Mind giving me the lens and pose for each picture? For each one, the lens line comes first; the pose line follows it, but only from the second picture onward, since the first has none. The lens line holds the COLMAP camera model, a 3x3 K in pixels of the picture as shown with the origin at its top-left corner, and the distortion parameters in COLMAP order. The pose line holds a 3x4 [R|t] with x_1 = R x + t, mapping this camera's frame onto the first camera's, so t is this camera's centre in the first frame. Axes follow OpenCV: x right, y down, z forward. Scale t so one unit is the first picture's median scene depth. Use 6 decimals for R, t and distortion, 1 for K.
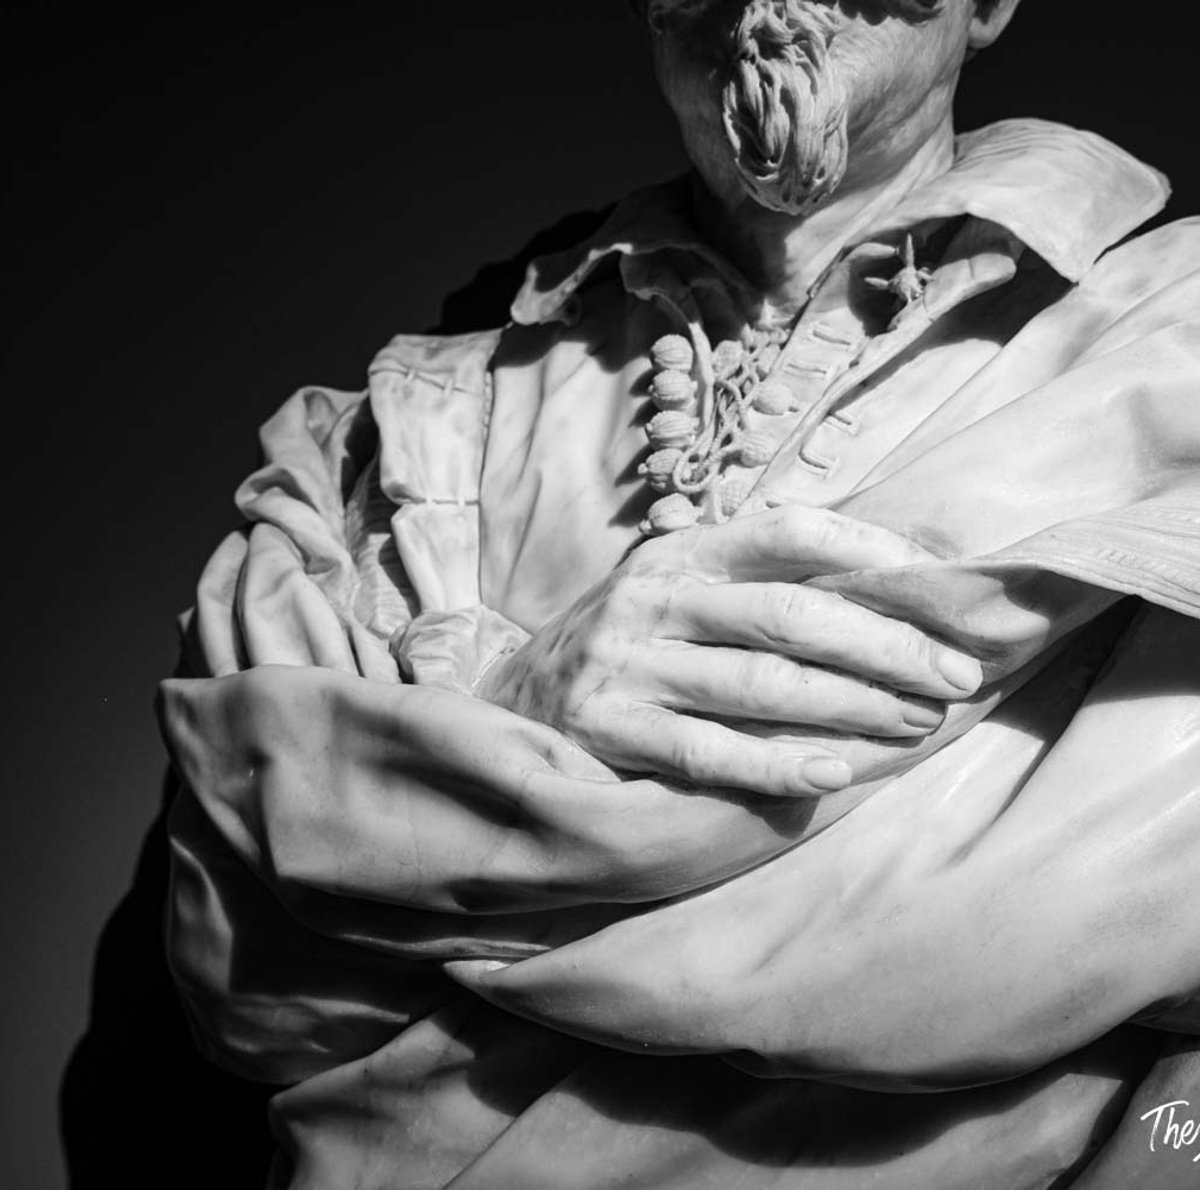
lens RADIAL K [[2410.2, 0, 617.2], [0, 2410.2, 523.9], [0, 0, 1]] dist [0.019695, -0.167988]
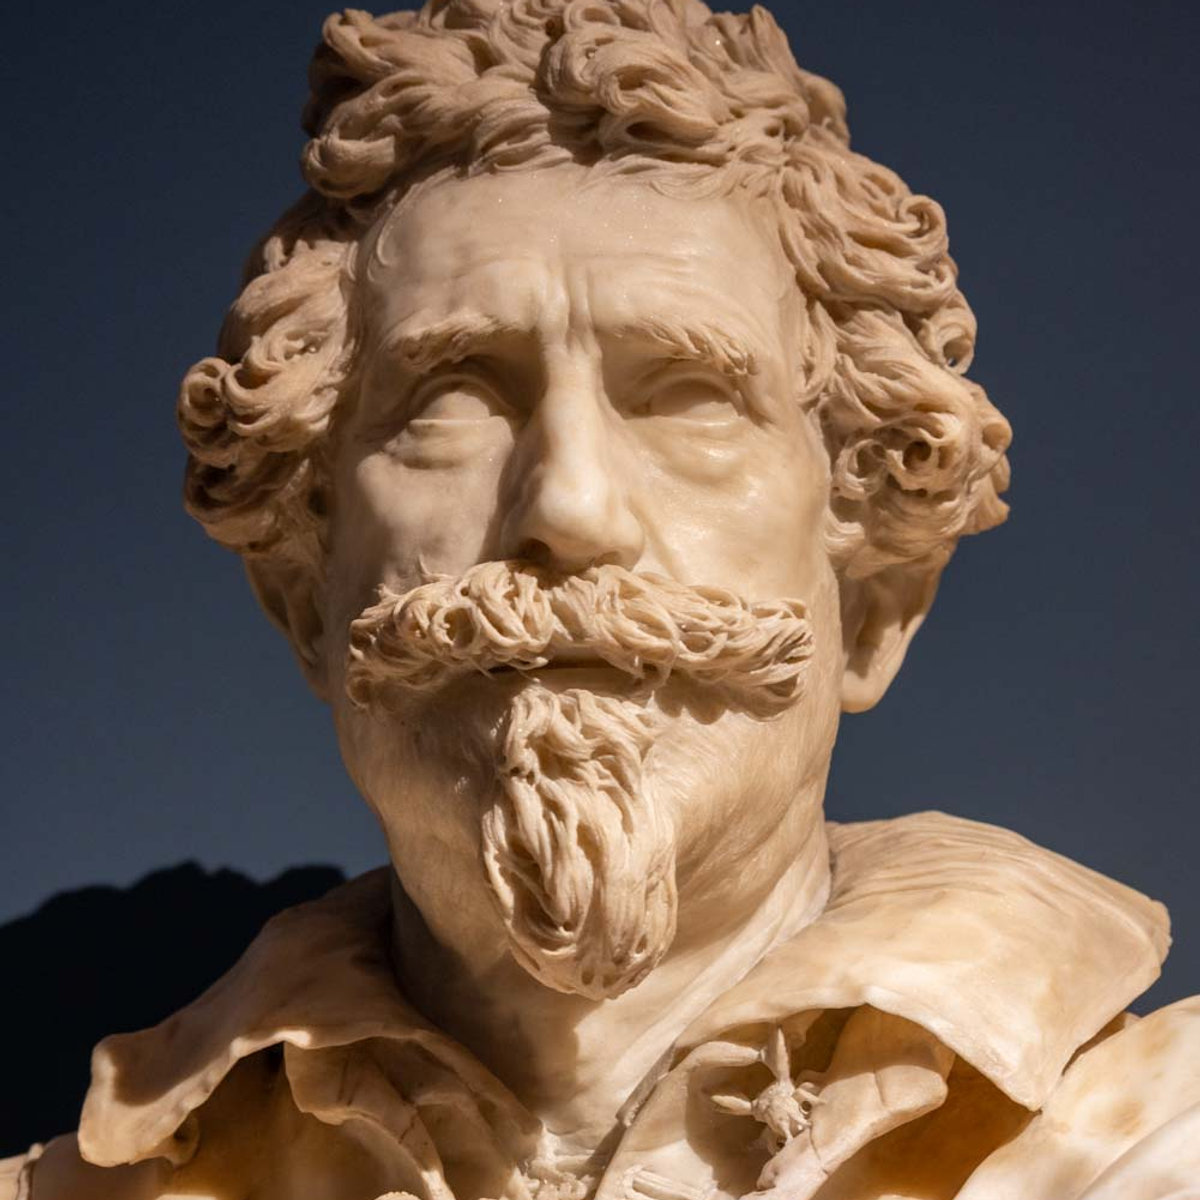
lens RADIAL K [[2410.2, 0, 617.2], [0, 2410.2, 528.9], [0, 0, 1]] dist [0.019695, -0.167988]
pose [[0.998789, -0.029205, 0.039598, 0.055501], [0.041991, 0.925421, -0.376607, -0.001544], [-0.025646, 0.377814, 0.925526, 0.346108]]
